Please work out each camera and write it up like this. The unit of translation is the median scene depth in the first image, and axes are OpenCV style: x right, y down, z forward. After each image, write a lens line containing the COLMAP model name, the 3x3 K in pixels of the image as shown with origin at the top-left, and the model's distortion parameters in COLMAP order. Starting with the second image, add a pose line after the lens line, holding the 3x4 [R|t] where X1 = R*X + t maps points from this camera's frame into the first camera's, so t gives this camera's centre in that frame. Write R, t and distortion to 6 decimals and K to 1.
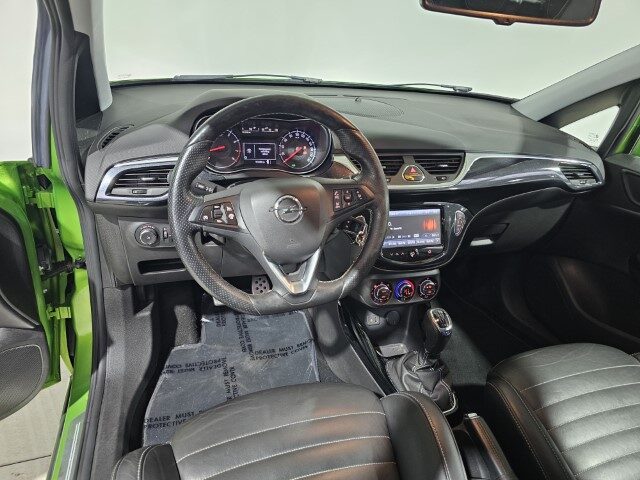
lens RADIAL K [[434.7, 0, 318.1], [0, 434.7, 237.2], [0, 0, 1]] dist [0.054766, -0.030841]
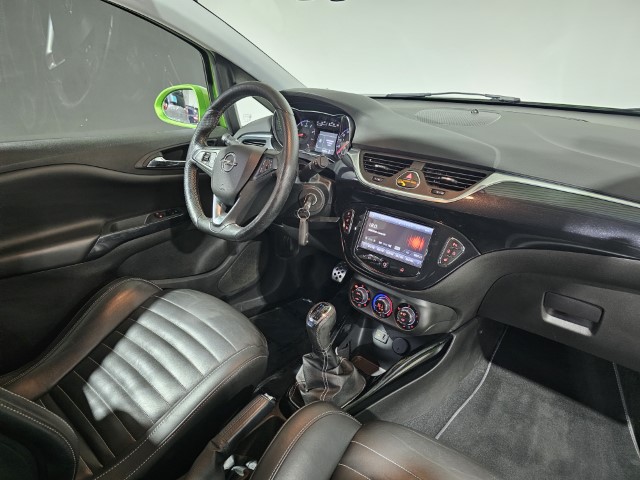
lens RADIAL K [[434.7, 0, 320.9], [0, 434.7, 244.4], [0, 0, 1]] dist [0.054766, -0.030841]
pose [[0.480071, 0.268208, -0.835222, 0.904888], [-0.356218, 0.929684, 0.093794, -0.039306], [0.801649, 0.252493, 0.541855, 0.384017]]
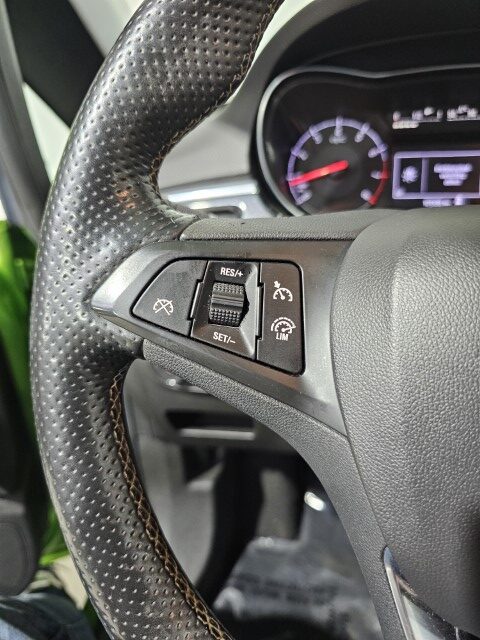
lens RADIAL K [[434.7, 0, 239.8], [0, 434.7, 318.5], [0, 0, 1]] dist [0.054766, -0.030841]
pose [[0.865335, 0.064070, -0.497082, -0.078793], [-0.107360, 0.992470, -0.058973, -0.024613], [0.489561, 0.104398, 0.865697, 0.555675]]
